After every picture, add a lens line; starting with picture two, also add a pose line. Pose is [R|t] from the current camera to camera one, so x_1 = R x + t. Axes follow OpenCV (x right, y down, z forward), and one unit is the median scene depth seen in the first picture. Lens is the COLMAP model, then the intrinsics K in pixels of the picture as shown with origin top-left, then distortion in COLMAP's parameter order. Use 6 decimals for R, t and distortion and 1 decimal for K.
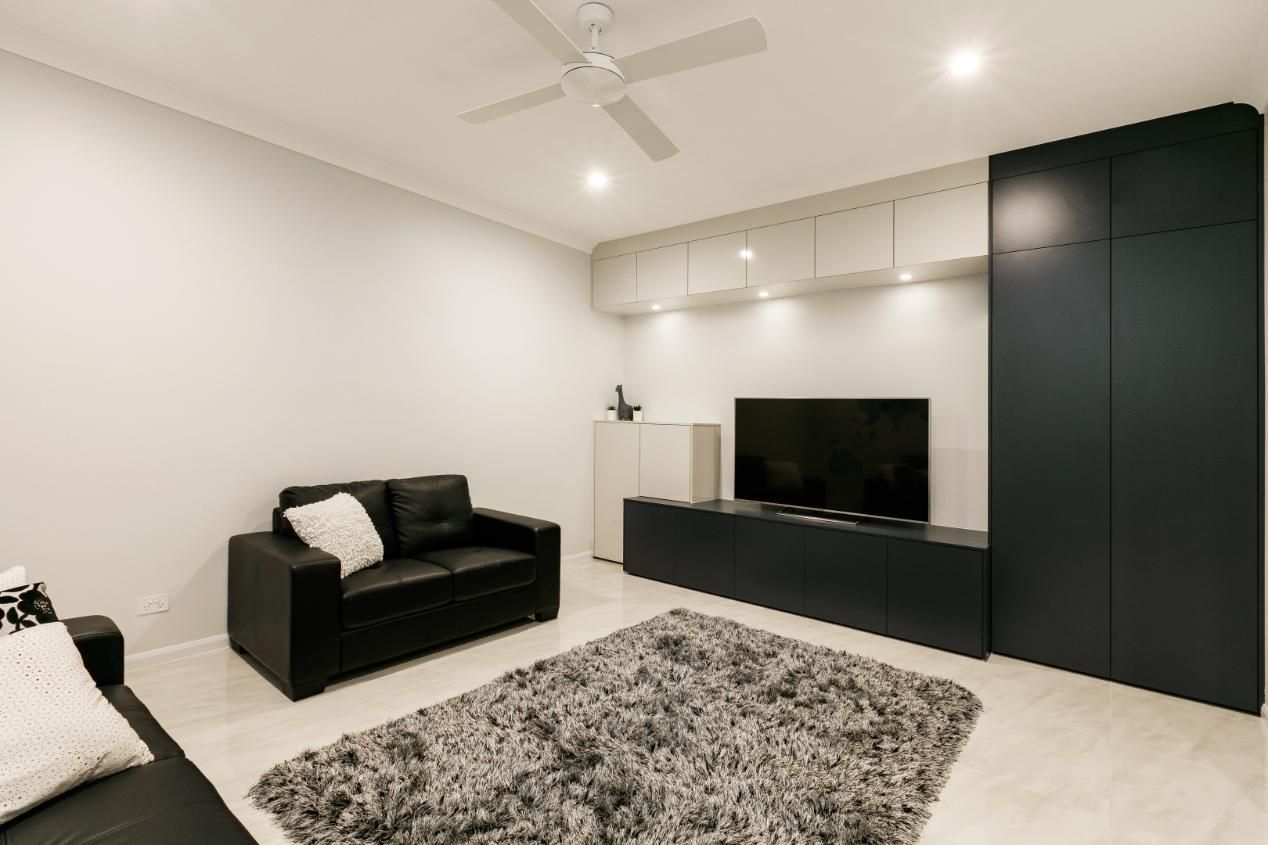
lens RADIAL K [[587.7, 0, 630.1], [0, 587.7, 423.8], [0, 0, 1]] dist [0.002107, 0.000030]
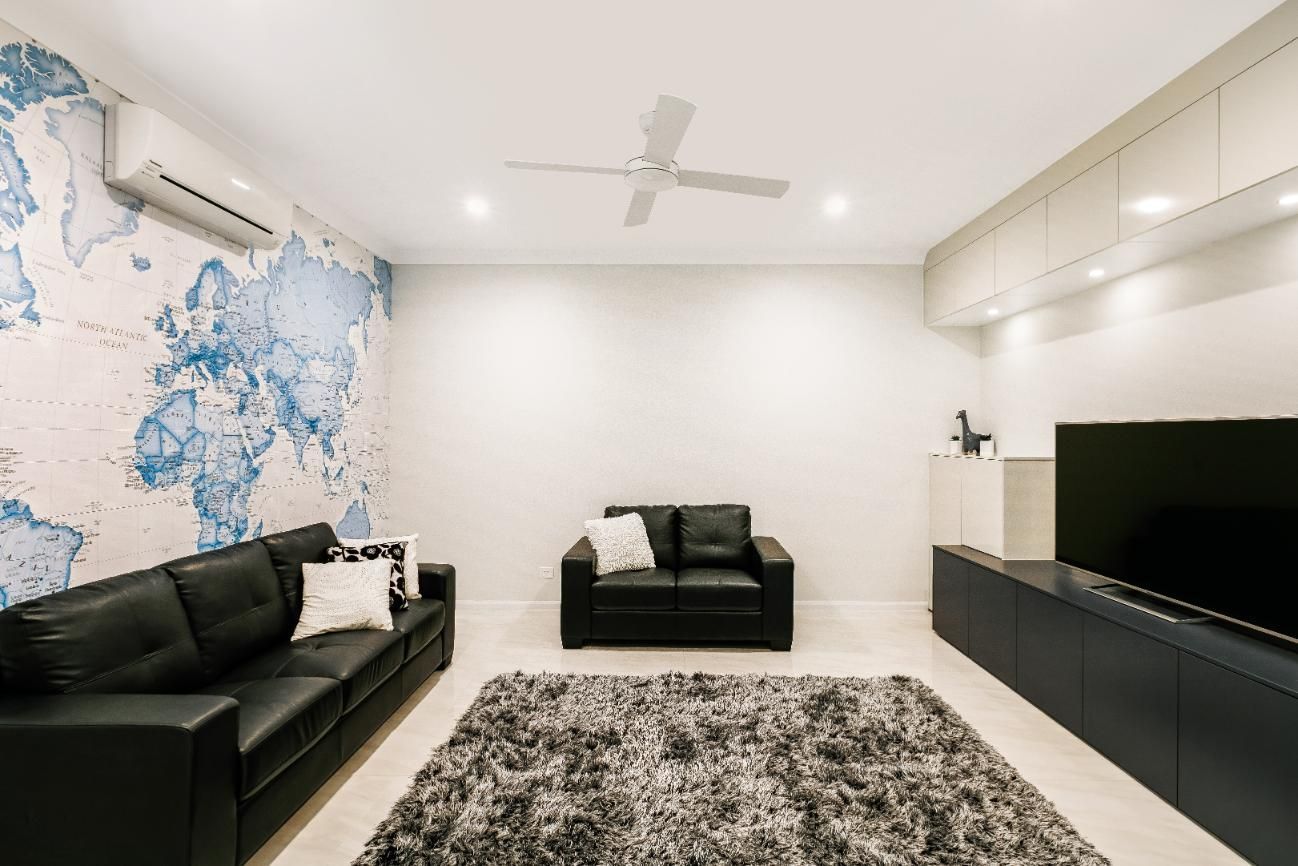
lens RADIAL K [[612.3, 0, 647.2], [0, 612.3, 444.9], [0, 0, 1]] dist [0.001577, 0.000165]
pose [[0.600546, -0.018205, -0.799383, 0.570017], [0.015487, 0.999818, -0.011135, -0.019673], [0.799440, -0.005693, 0.600719, 0.159370]]
